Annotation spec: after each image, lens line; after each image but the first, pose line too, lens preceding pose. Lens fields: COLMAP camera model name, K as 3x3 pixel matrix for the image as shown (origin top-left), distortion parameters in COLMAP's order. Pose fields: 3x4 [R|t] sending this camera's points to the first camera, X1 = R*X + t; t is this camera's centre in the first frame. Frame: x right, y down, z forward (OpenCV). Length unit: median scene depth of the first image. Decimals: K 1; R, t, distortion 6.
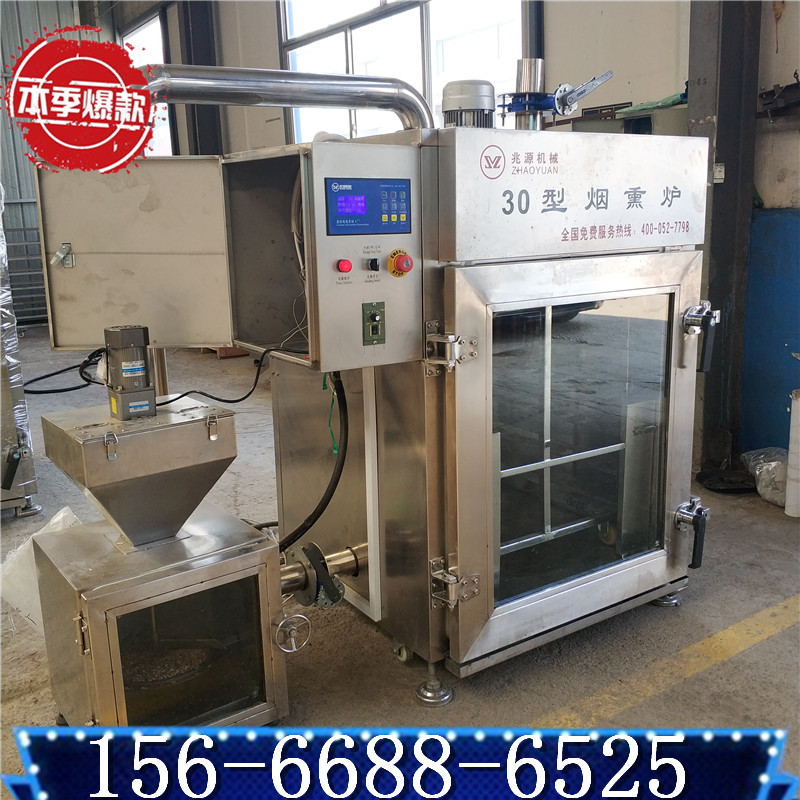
lens RADIAL K [[817.5, 0, 404.2], [0, 817.5, 377.3], [0, 0, 1]] dist [0.114457, -0.304928]
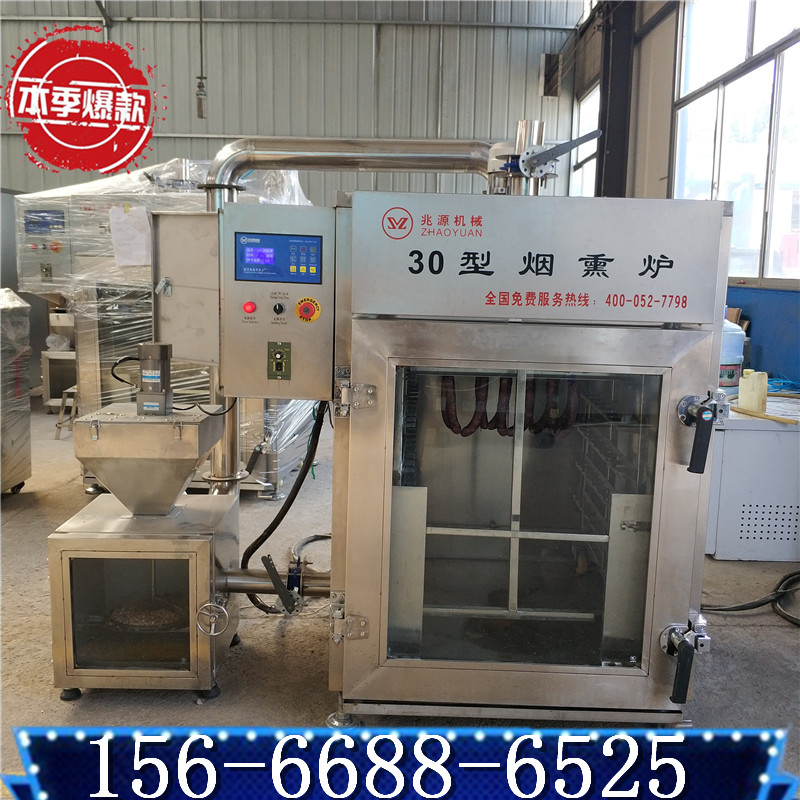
lens RADIAL K [[824.5, 0, 422.3], [0, 824.5, 396.7], [0, 0, 1]] dist [0.210346, -0.541874]
pose [[0.829606, 0.132826, -0.542321, 0.695820], [-0.160177, 0.987083, -0.003270, -0.041460], [0.534881, 0.089580, 0.840165, 0.135655]]
